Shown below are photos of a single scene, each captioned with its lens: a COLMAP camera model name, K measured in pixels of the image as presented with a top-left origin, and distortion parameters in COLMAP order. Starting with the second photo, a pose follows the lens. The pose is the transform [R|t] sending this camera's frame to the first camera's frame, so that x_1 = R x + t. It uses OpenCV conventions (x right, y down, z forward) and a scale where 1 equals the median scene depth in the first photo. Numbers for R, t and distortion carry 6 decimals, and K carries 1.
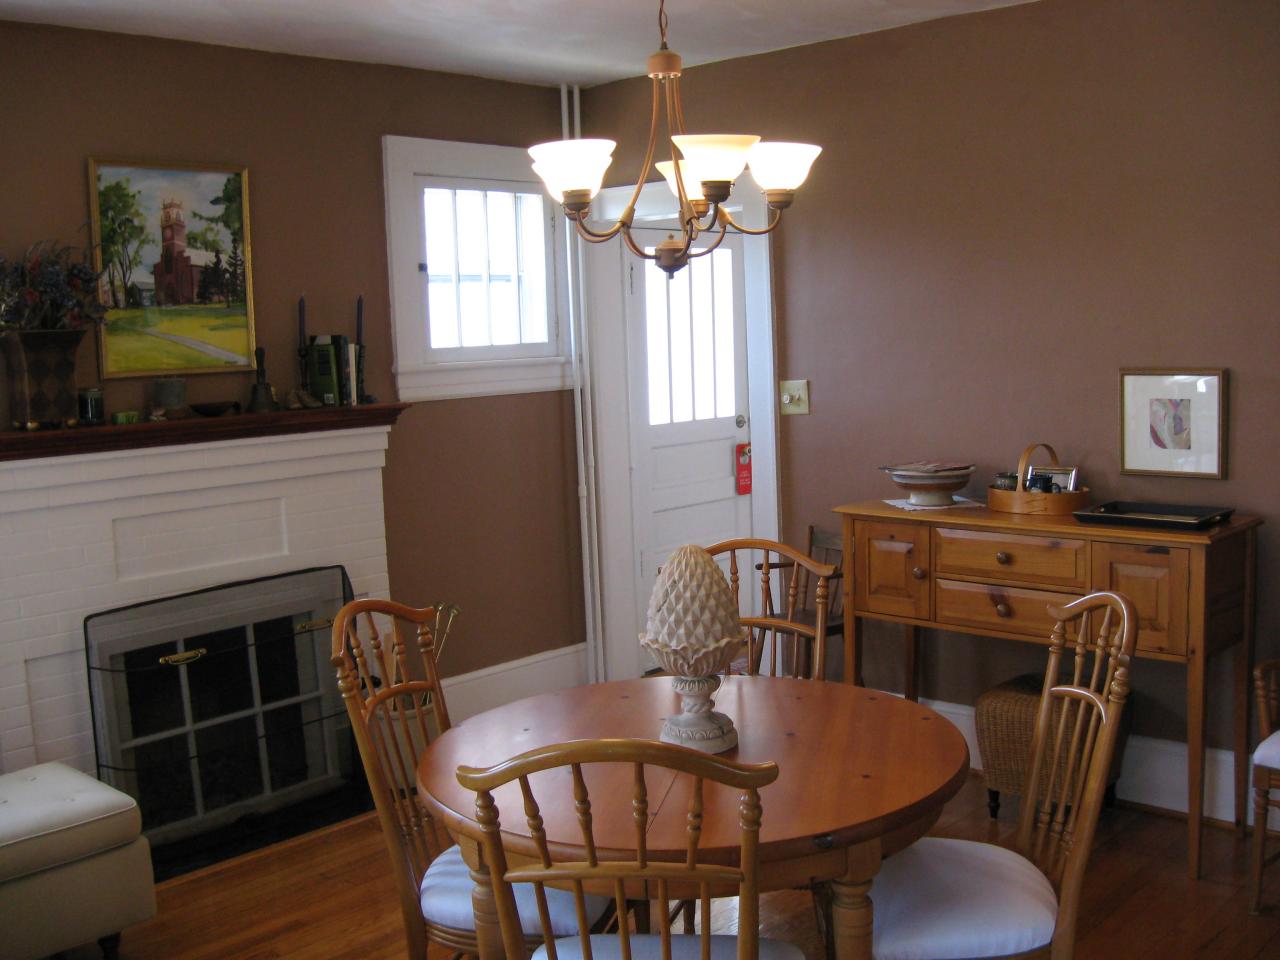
lens RADIAL K [[1330.0, 0, 638.4], [0, 1330.0, 481.5], [0, 0, 1]] dist [-0.118037, 0.000000]
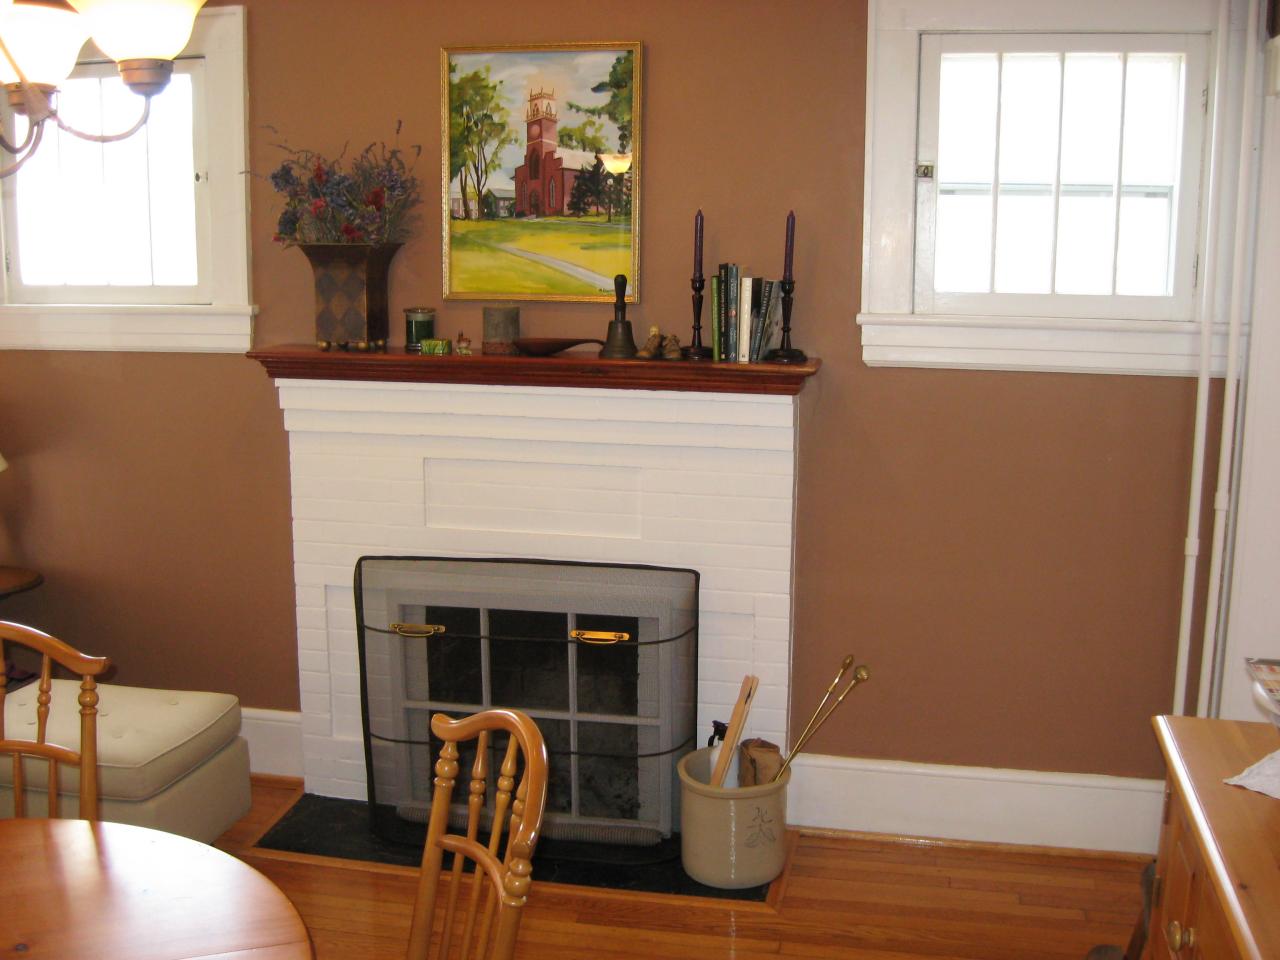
lens RADIAL K [[1330.0, 0, 639.7], [0, 1330.0, 479.1], [0, 0, 1]] dist [-0.118037, 0.000000]
pose [[0.517342, 0.185528, -0.835426, 0.413513], [-0.124910, 0.982133, 0.140756, -0.097781], [0.846614, 0.031534, 0.531273, 0.612197]]
